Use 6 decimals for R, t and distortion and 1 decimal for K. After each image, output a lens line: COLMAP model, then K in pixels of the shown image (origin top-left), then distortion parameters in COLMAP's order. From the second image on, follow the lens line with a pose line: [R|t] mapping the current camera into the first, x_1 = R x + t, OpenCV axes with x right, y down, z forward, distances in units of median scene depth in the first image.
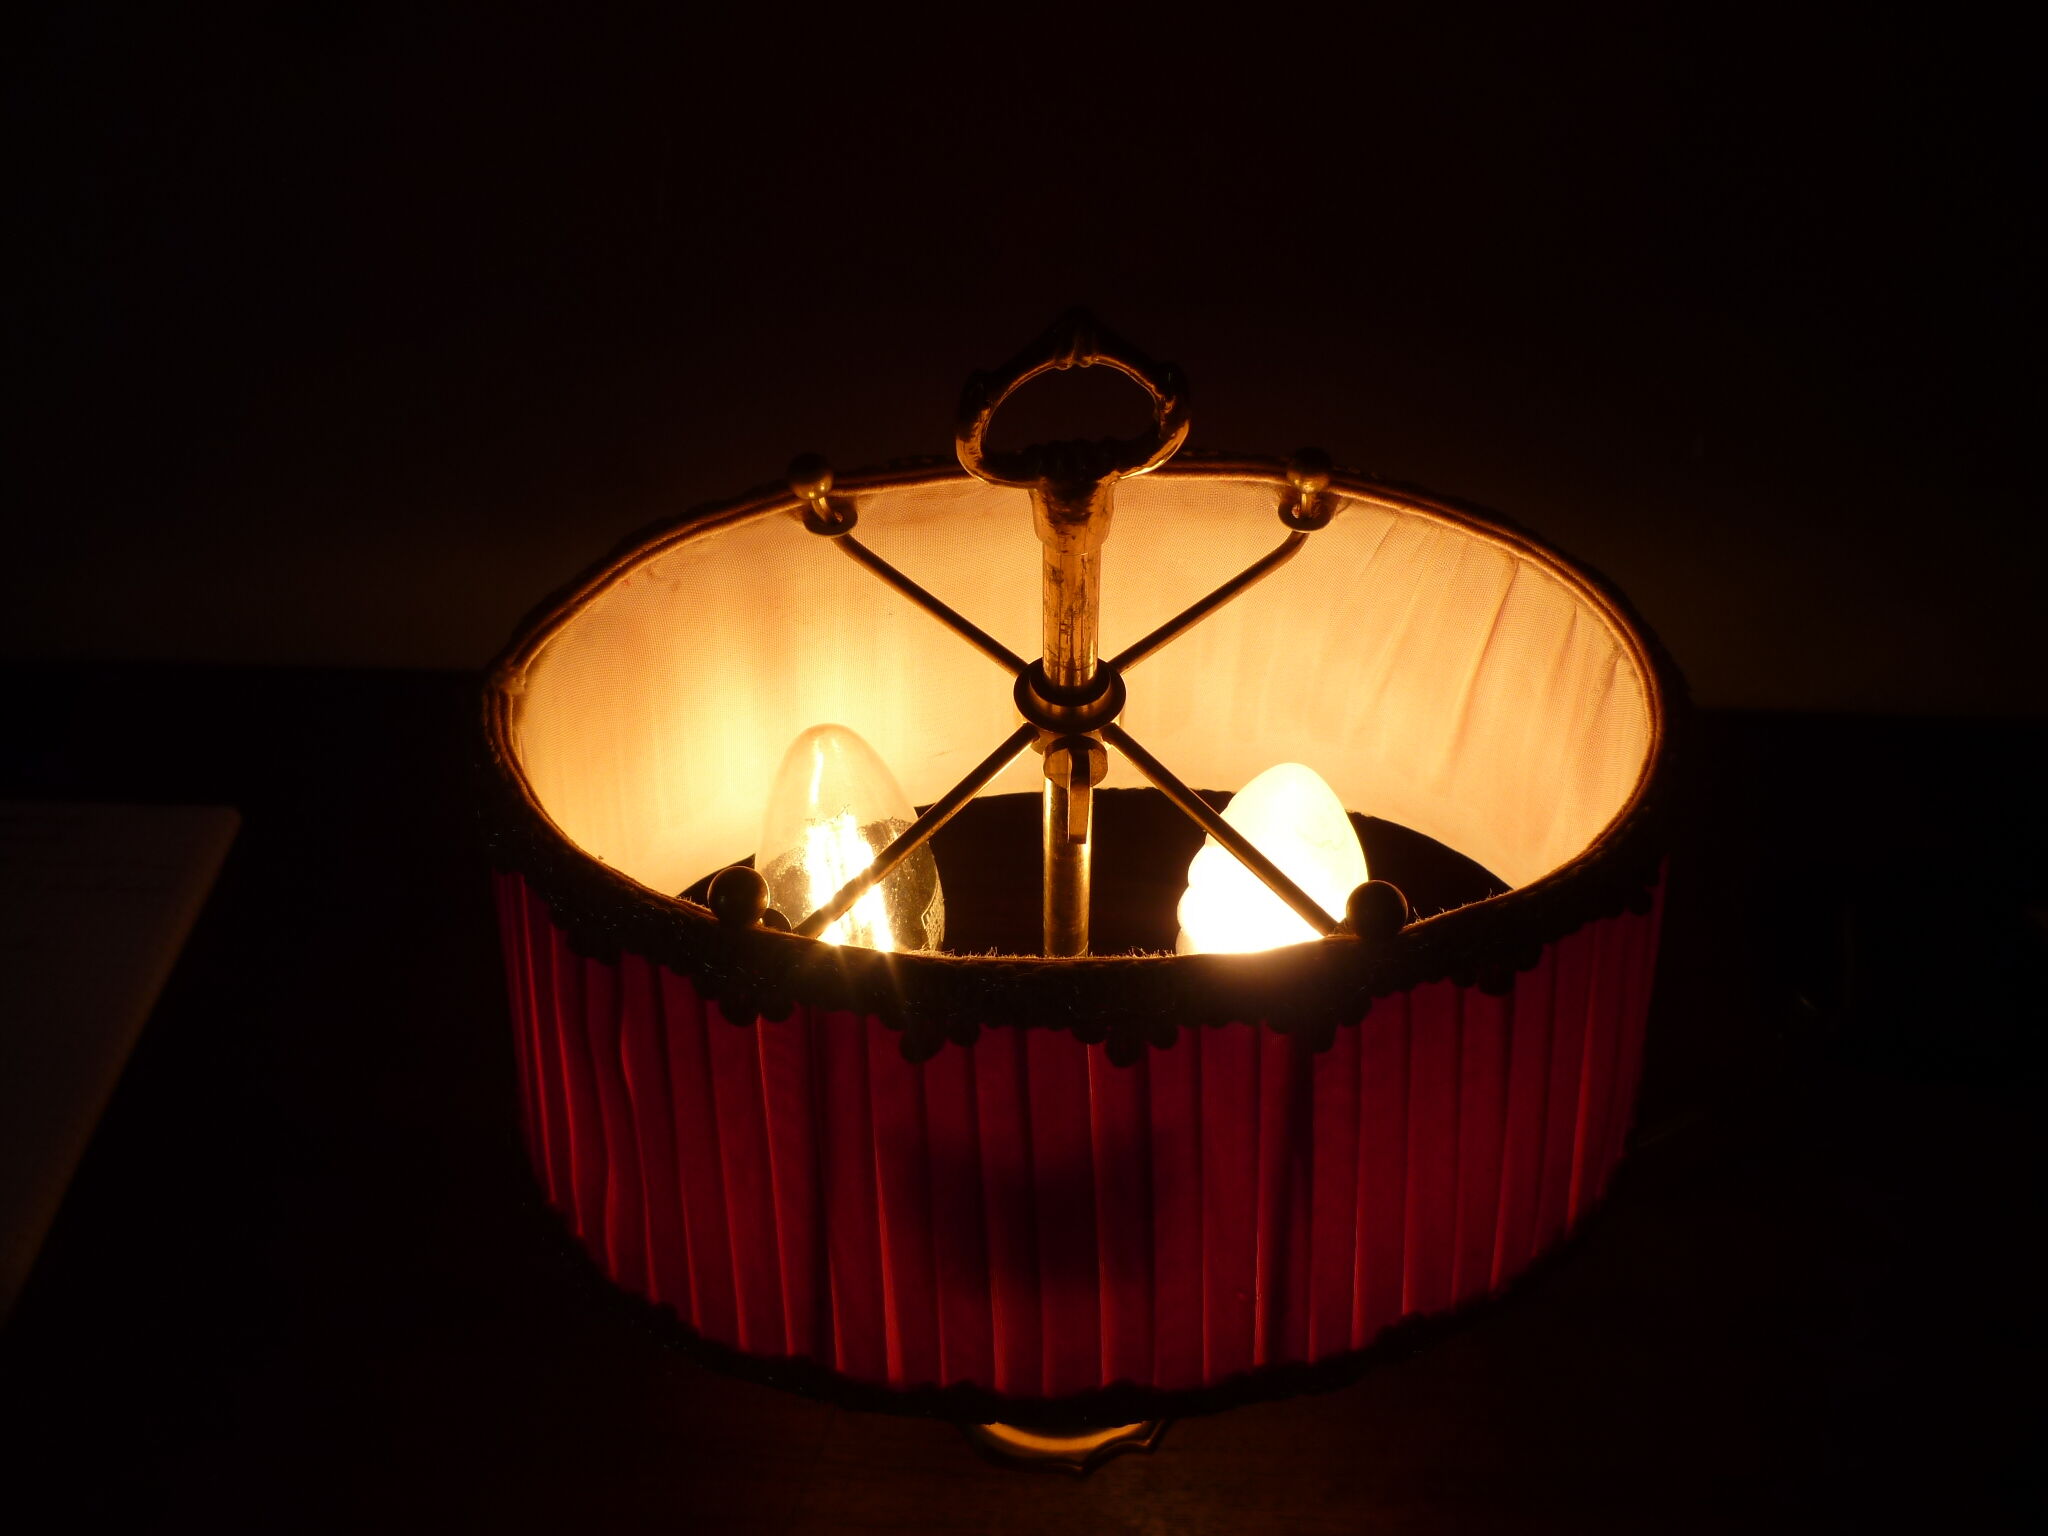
lens RADIAL K [[1514.1, 0, 994.1], [0, 1514.1, 787.7], [0, 0, 1]] dist [-0.075407, 0.039236]
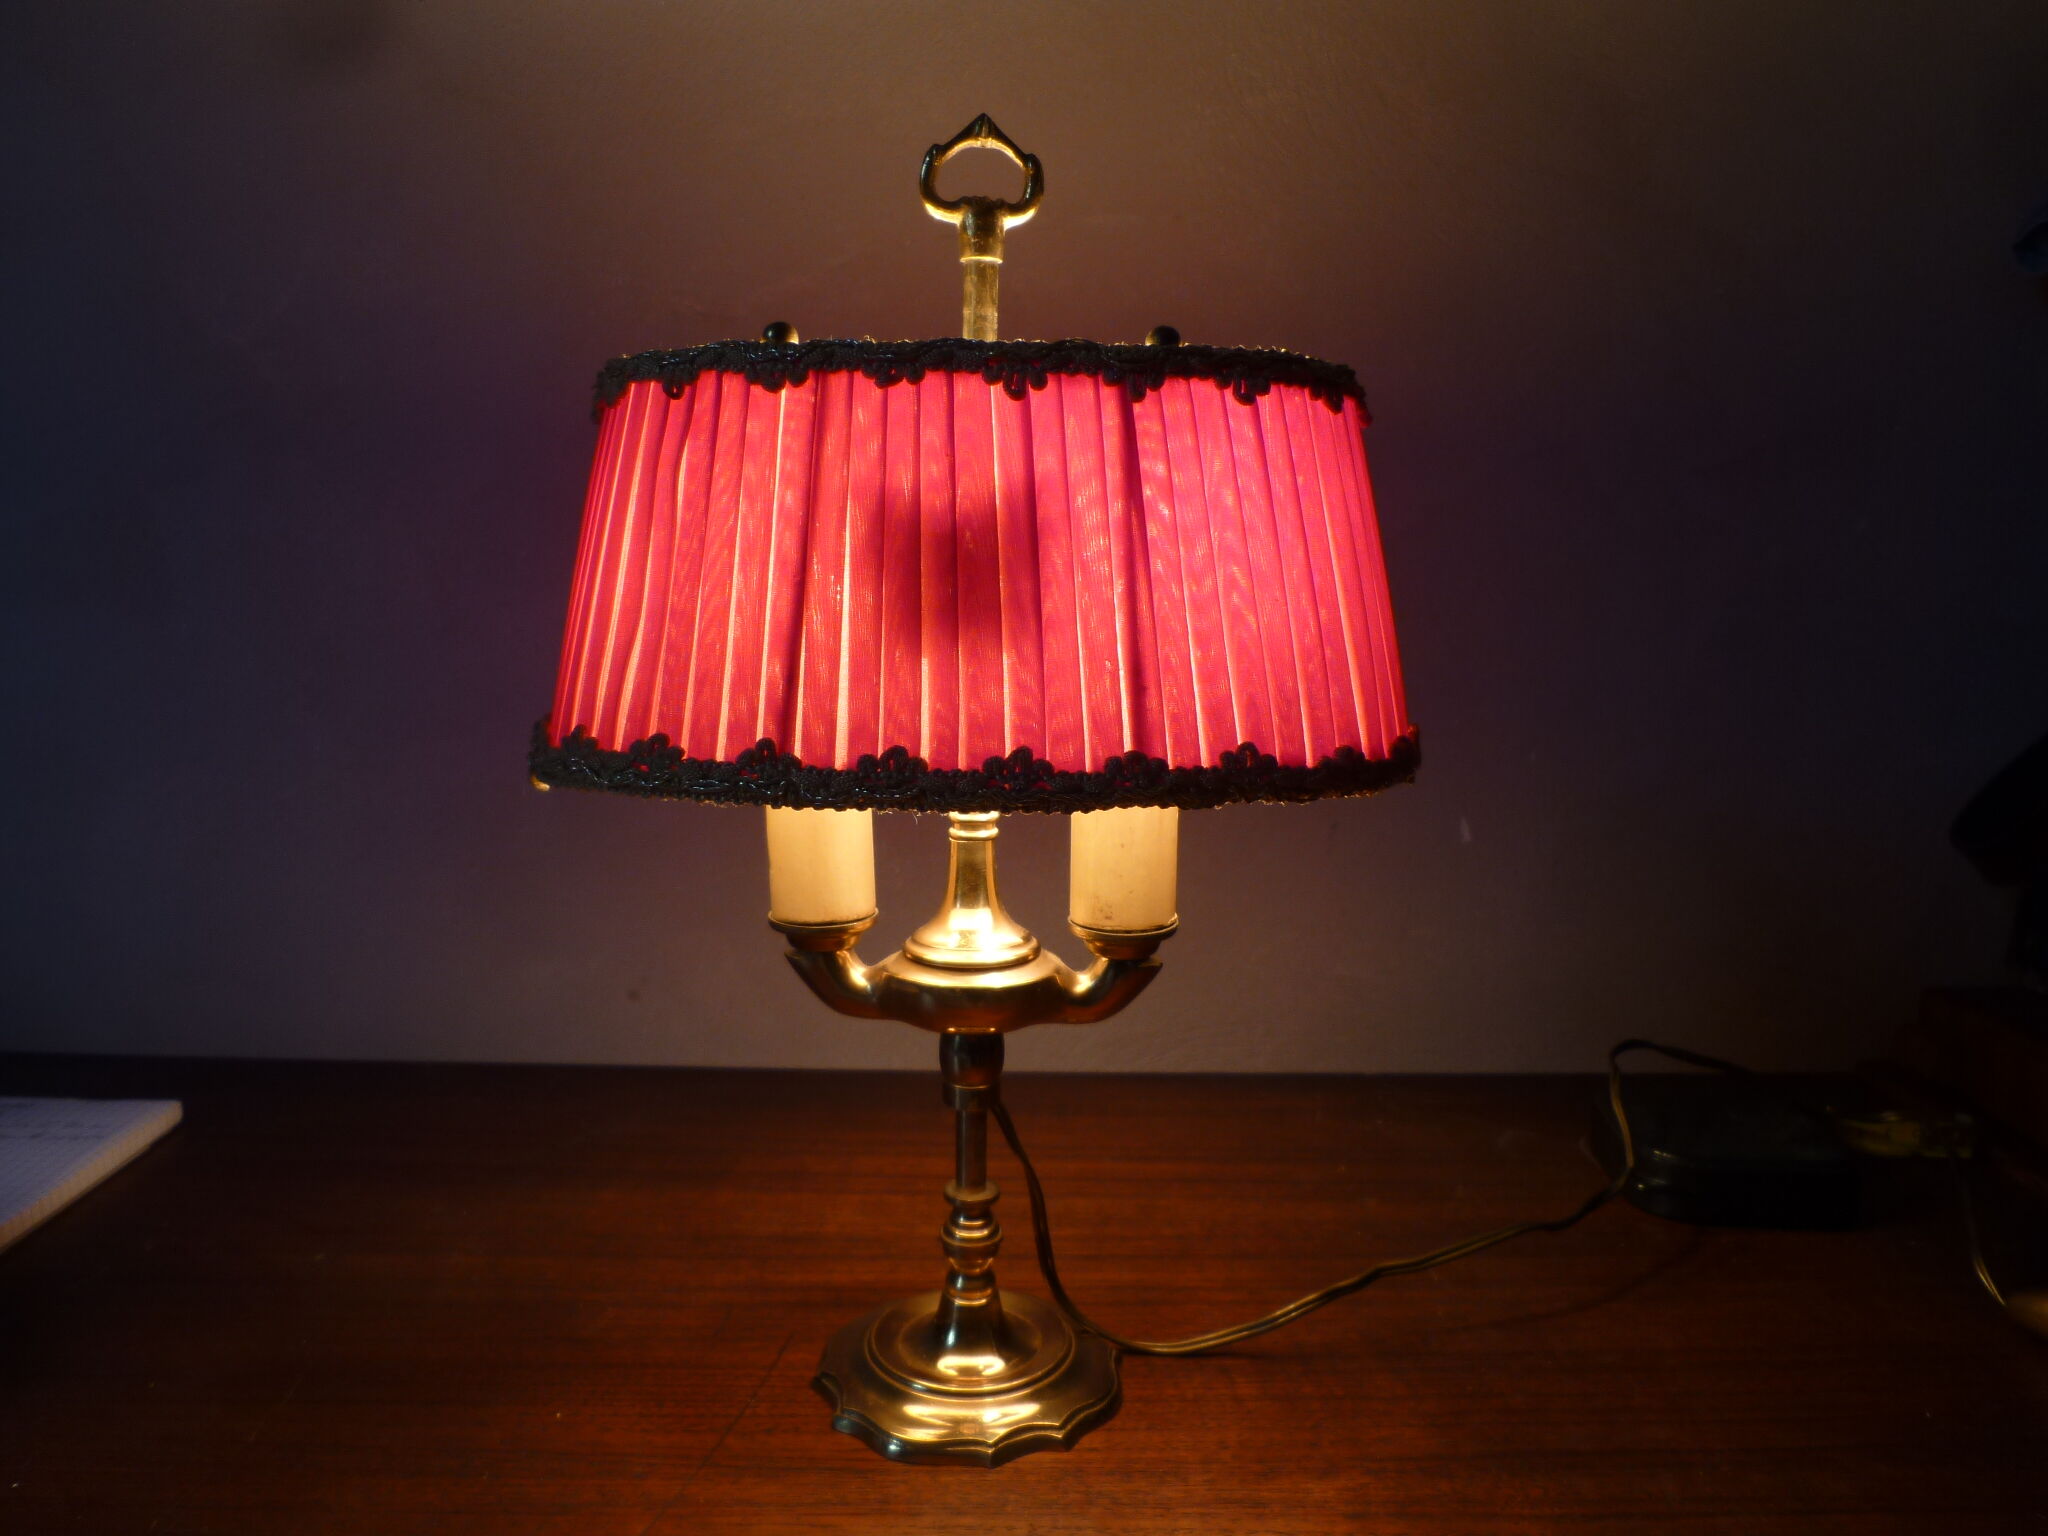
lens RADIAL K [[1500.9, 0, 1017.3], [0, 1500.9, 761.1], [0, 0, 1]] dist [-0.052075, 0.005015]
pose [[0.998019, 0.033265, 0.053399, 0.016073], [0.009314, 0.761298, -0.648335, 1.395327], [-0.062220, 0.647548, 0.759480, 0.044570]]
